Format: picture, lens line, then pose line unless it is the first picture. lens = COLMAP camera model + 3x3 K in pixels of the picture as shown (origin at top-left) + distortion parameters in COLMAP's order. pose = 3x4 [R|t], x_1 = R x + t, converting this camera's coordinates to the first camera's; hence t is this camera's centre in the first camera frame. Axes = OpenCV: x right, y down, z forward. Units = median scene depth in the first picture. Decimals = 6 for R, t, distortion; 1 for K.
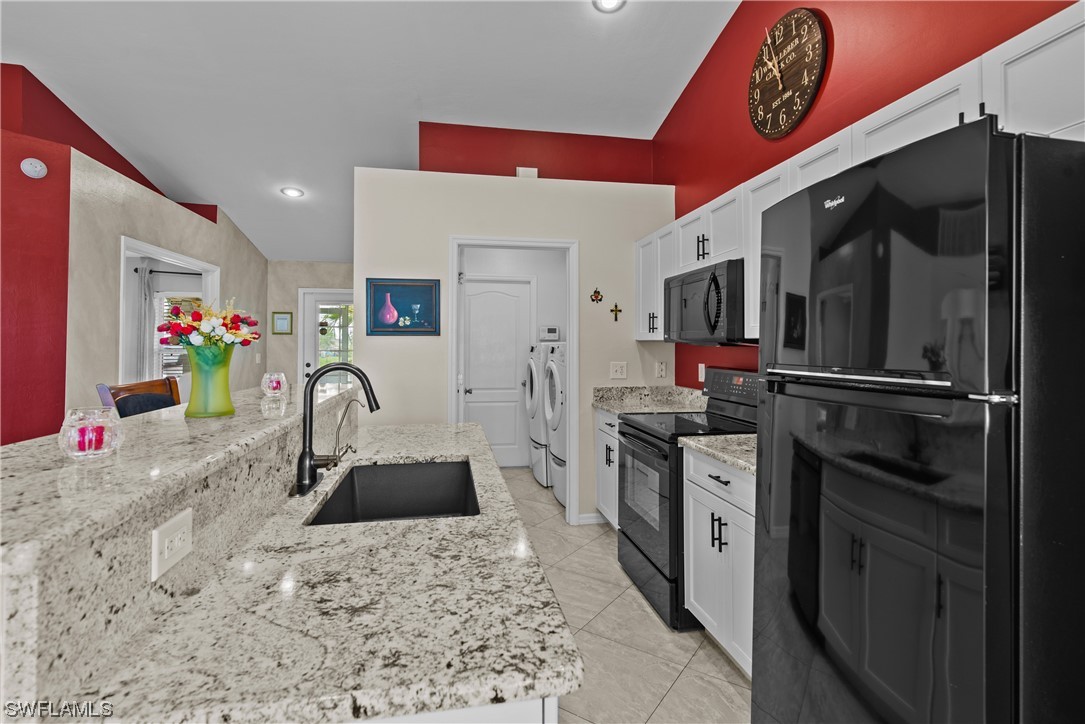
lens RADIAL K [[526.5, 0, 540.7], [0, 526.5, 340.3], [0, 0, 1]] dist [-0.002161, -0.000007]
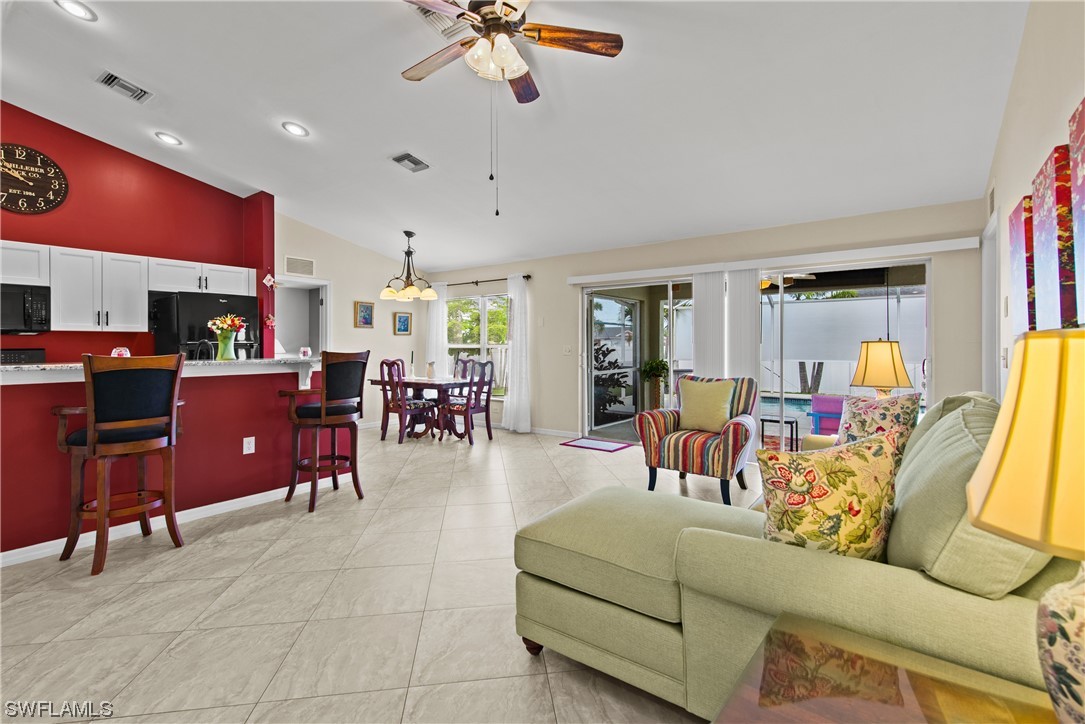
lens RADIAL K [[487.2, 0, 545.9], [0, 487.2, 350.5], [0, 0, 1]] dist [0.002800, 0.000390]
pose [[-0.669743, -0.012762, 0.742483, -1.599487], [-0.008460, 0.999919, 0.009555, 0.028918], [-0.742545, 0.000118, -0.669797, 0.666635]]
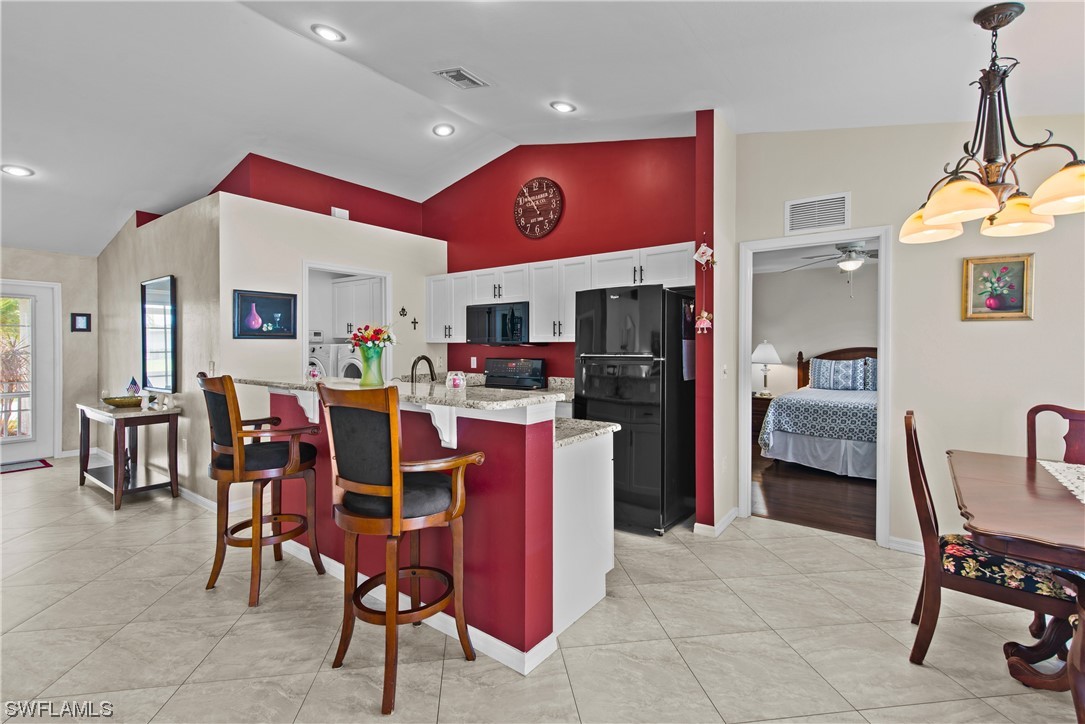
lens RADIAL K [[487.2, 0, 545.9], [0, 487.2, 350.5], [0, 0, 1]] dist [0.002800, 0.000390]
pose [[0.732239, -0.010928, 0.680960, -0.633614], [-0.001161, 0.999850, 0.017294, -0.002567], [-0.681047, -0.013454, 0.732116, -0.298671]]
